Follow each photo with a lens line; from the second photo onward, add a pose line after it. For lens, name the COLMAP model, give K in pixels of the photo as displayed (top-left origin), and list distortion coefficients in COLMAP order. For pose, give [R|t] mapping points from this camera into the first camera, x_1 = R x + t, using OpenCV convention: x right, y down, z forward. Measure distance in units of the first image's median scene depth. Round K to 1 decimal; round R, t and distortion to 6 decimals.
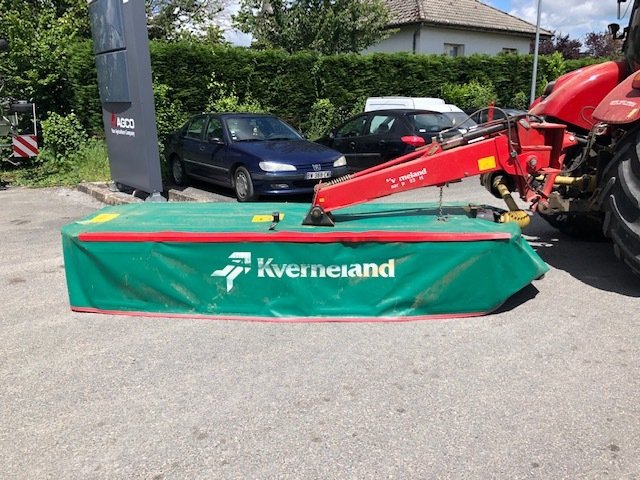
lens RADIAL K [[531.9, 0, 320.0], [0, 531.9, 240.0], [0, 0, 1]] dist [0.058215, -0.078303]
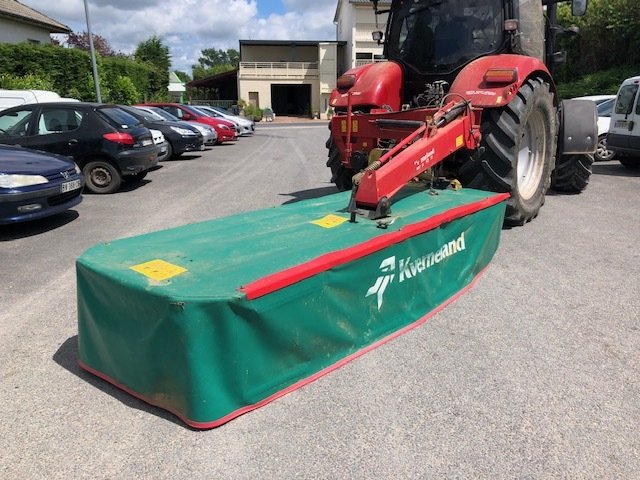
lens RADIAL K [[531.9, 0, 320.0], [0, 531.9, 240.0], [0, 0, 1]] dist [0.058215, -0.078303]
pose [[0.583634, -0.195371, 0.788163, -0.833191], [0.196536, 0.975753, 0.096336, -0.103503], [-0.787873, 0.098677, 0.607880, 0.543532]]
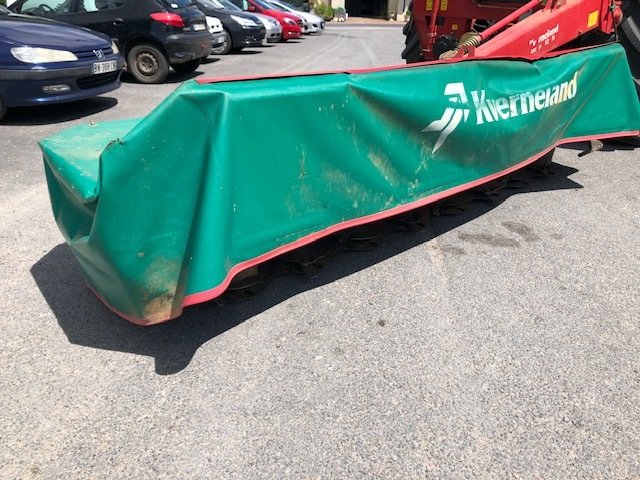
lens RADIAL K [[527.6, 0, 305.0], [0, 527.6, 256.3], [0, 0, 1]] dist [0.045023, -0.072220]
pose [[0.702656, -0.282508, 0.653042, -0.660245], [0.143356, 0.955188, 0.258971, -0.065885], [-0.696939, -0.088350, 0.711667, 0.682643]]
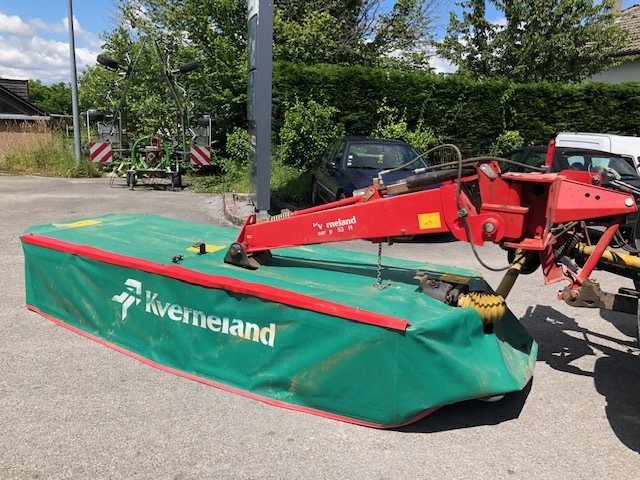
lens RADIAL K [[531.9, 0, 320.0], [0, 531.9, 240.0], [0, 0, 1]] dist [0.058215, -0.078303]
pose [[0.896768, 0.149839, -0.416359, 0.477859], [-0.169781, 0.985420, -0.011047, -0.083909], [0.408633, 0.080596, 0.909133, 0.286960]]
